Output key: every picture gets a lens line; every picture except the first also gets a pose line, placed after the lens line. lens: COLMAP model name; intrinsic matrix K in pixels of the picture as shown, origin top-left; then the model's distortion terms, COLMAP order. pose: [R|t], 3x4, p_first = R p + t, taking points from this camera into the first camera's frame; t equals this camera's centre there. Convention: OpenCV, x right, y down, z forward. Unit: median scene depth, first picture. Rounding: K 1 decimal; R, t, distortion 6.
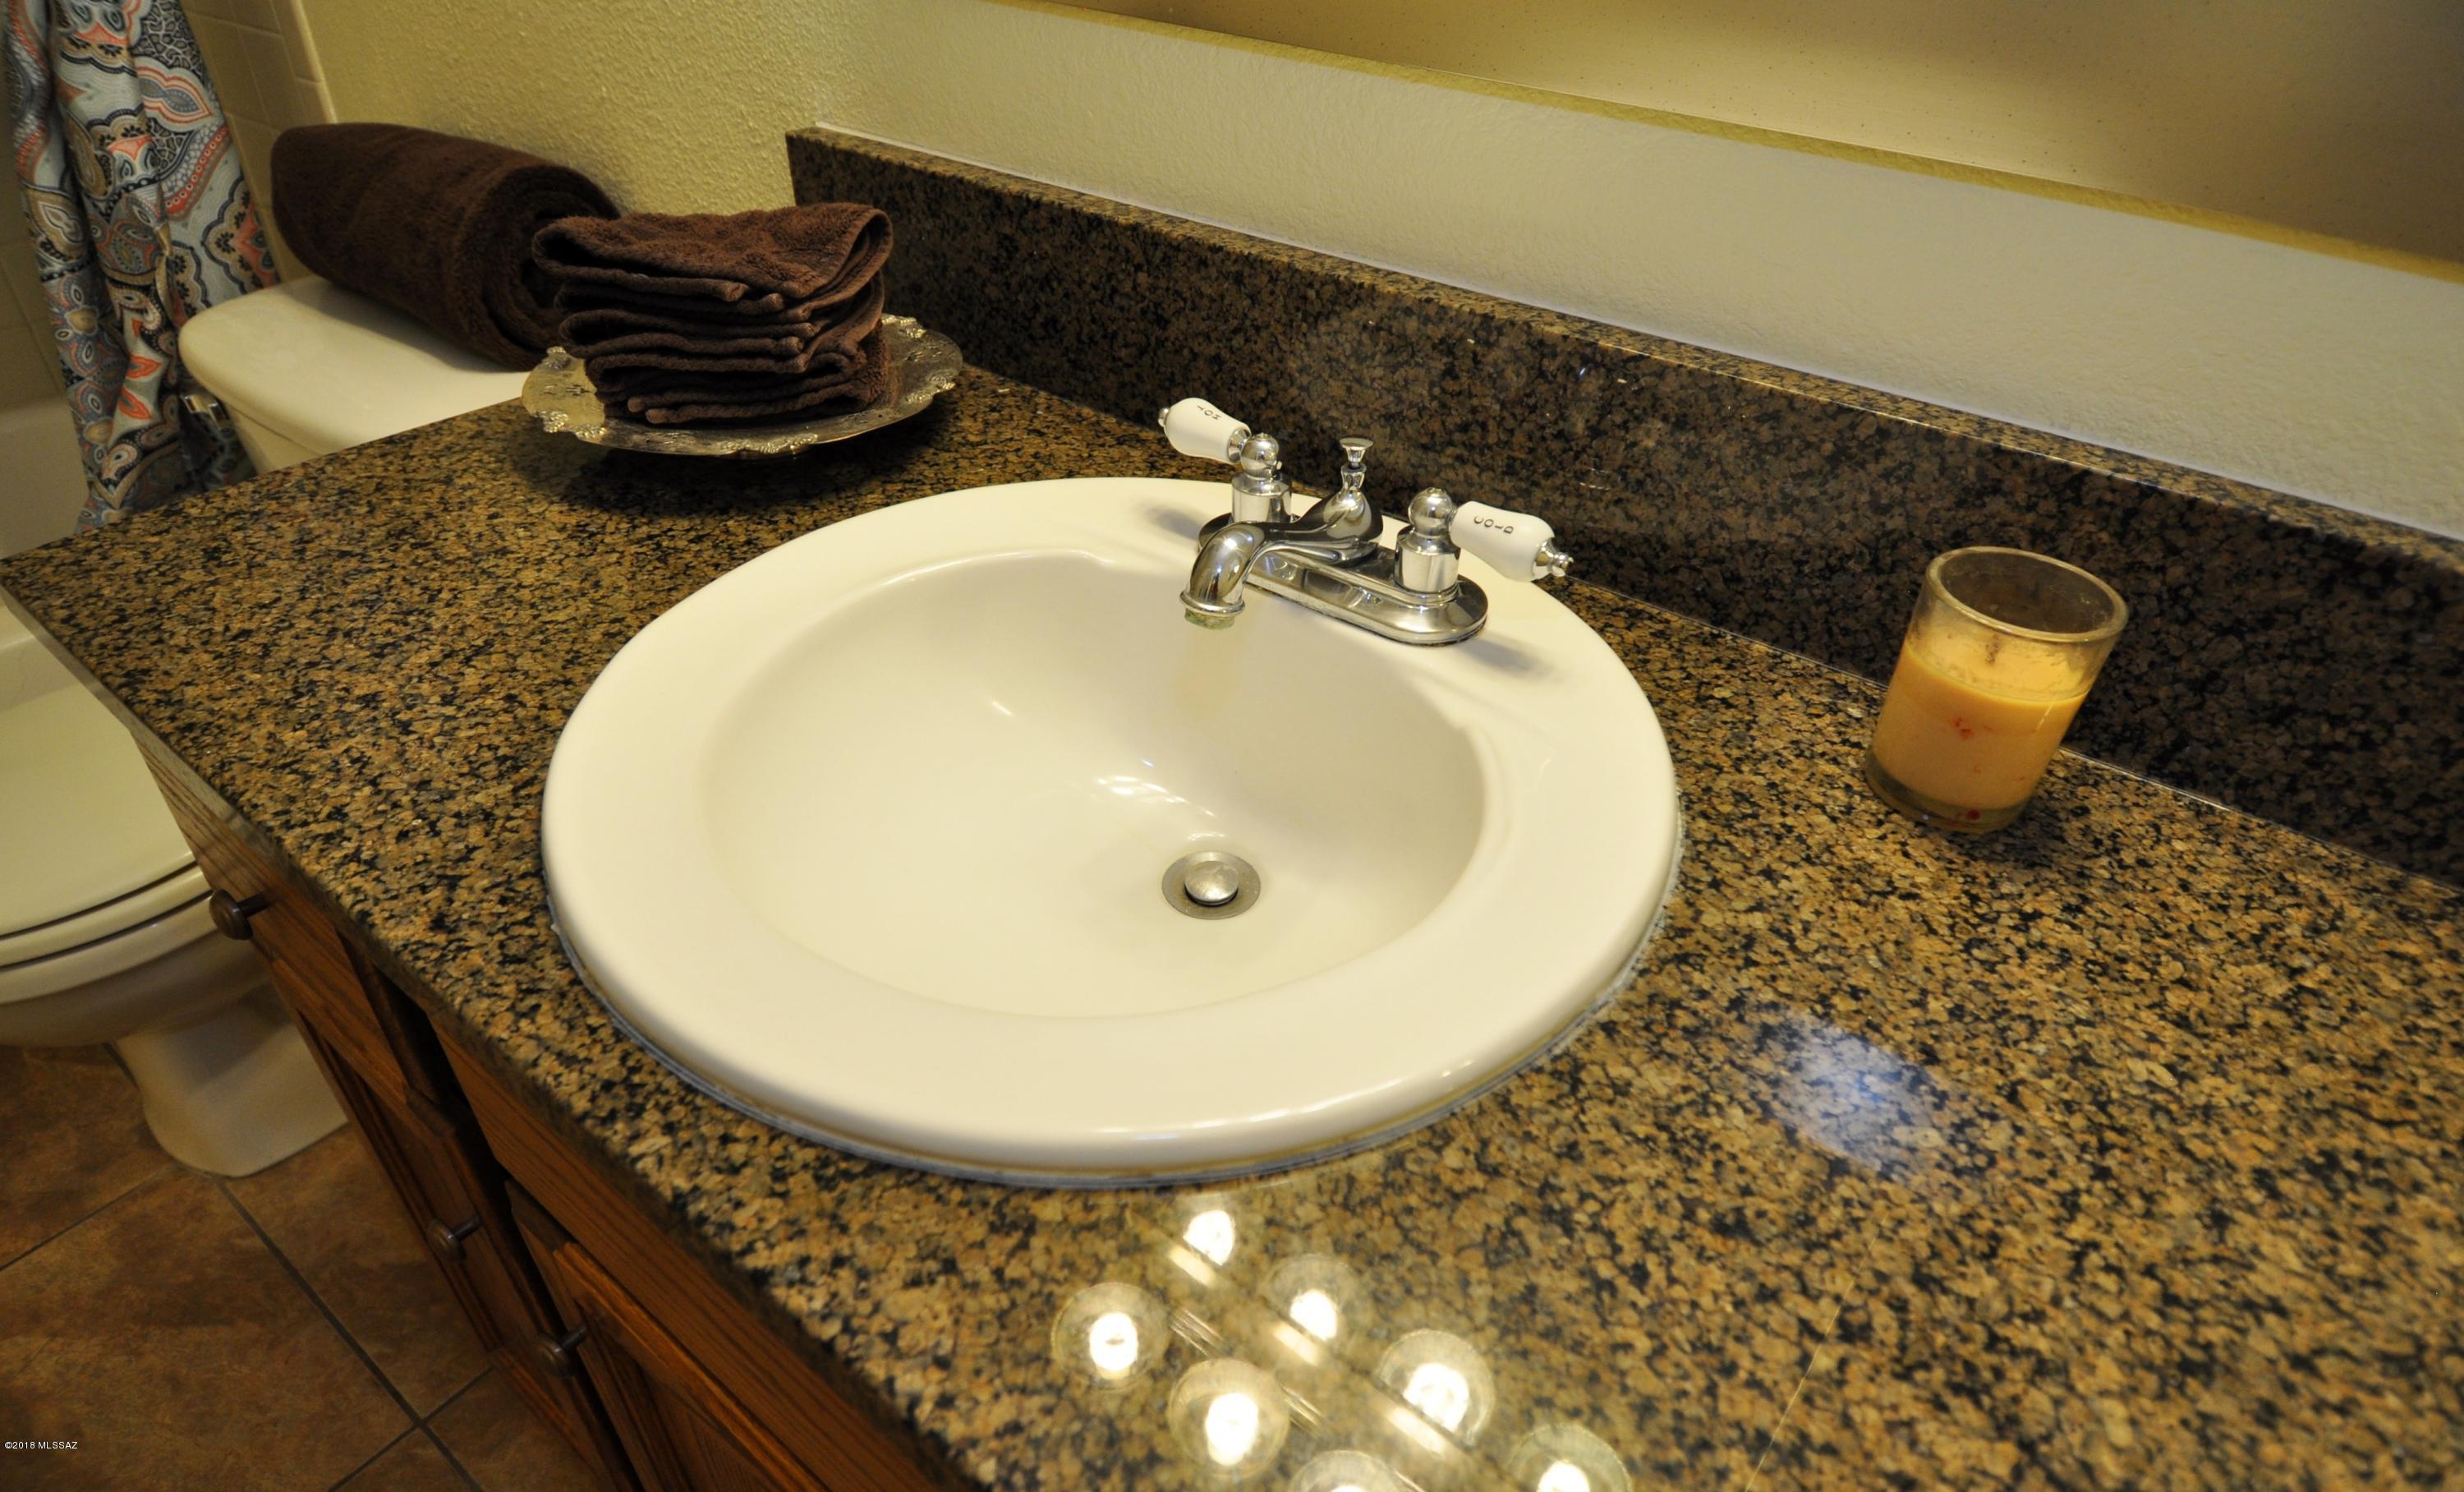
lens RADIAL K [[1337.0, 0, 1242.1], [0, 1337.0, 762.4], [0, 0, 1]] dist [0.019429, -0.026875]
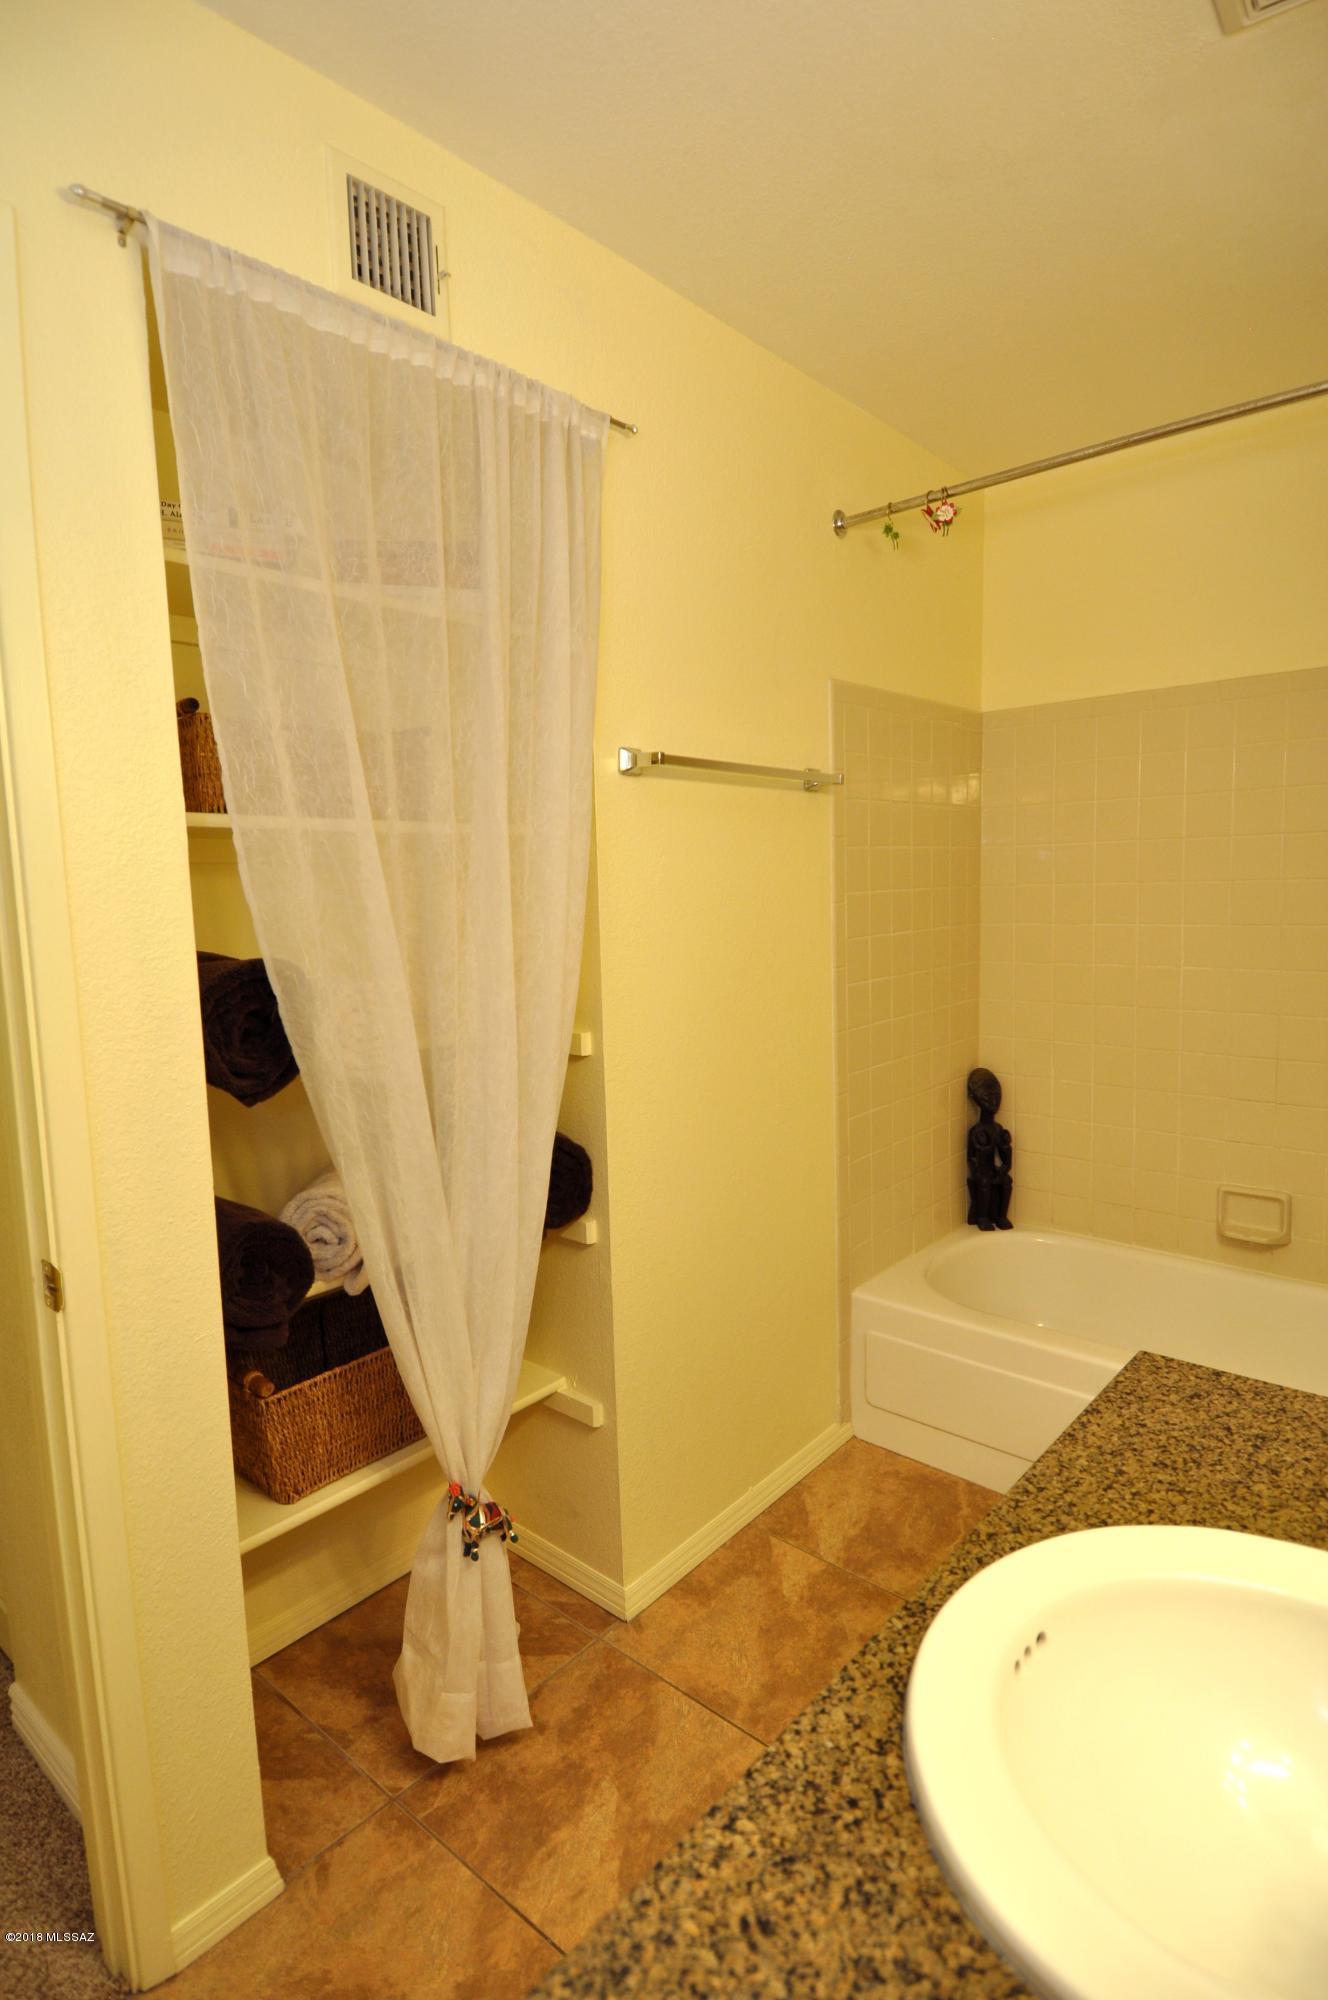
lens RADIAL K [[1031.1, 0, 655.3], [0, 1031.1, 979.1], [0, 0, 1]] dist [0.020384, -0.028813]
pose [[-0.081297, 0.054306, -0.995209, 0.959523], [-0.571672, 0.815399, 0.091194, -0.403390], [0.816445, 0.576347, -0.035244, 0.027814]]
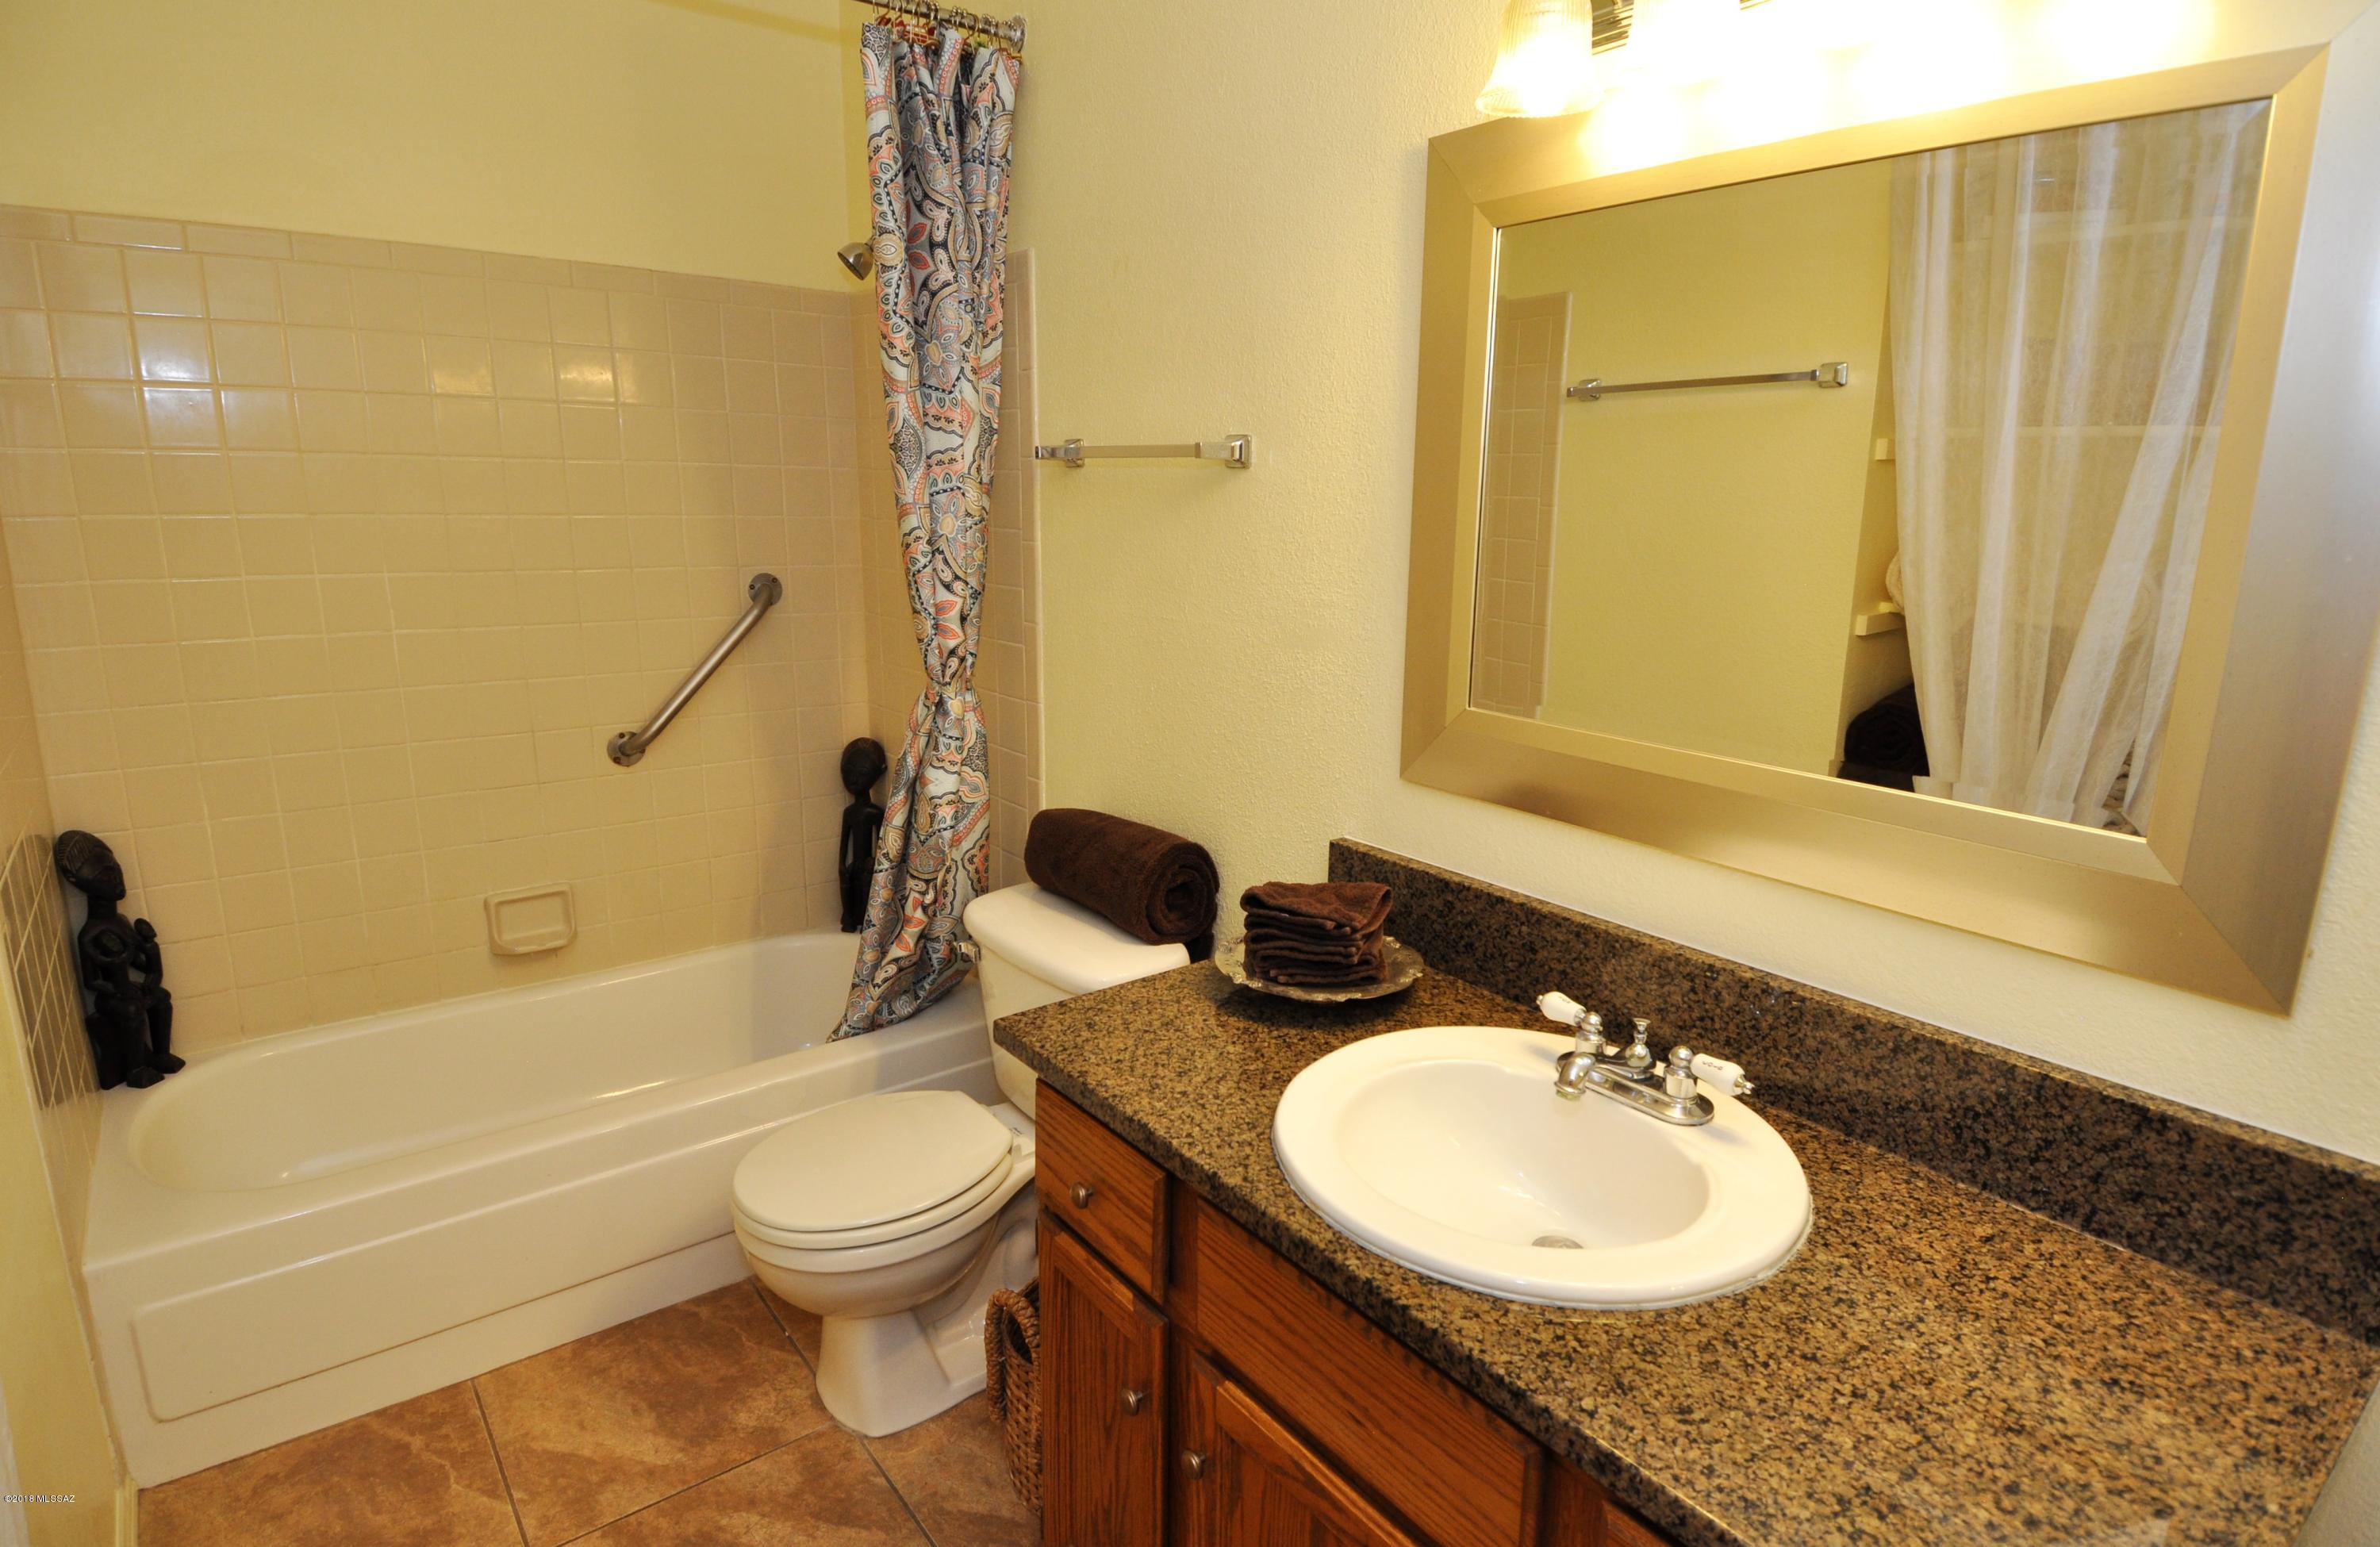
lens RADIAL K [[1268.8, 0, 1187.3], [0, 1268.8, 753.6], [0, 0, 1]] dist [0.016762, -0.020346]
pose [[0.963901, 0.032306, -0.264292, -0.091433], [-0.140650, 0.904599, -0.402391, 0.295769], [0.226079, 0.425038, 0.876488, -1.128487]]
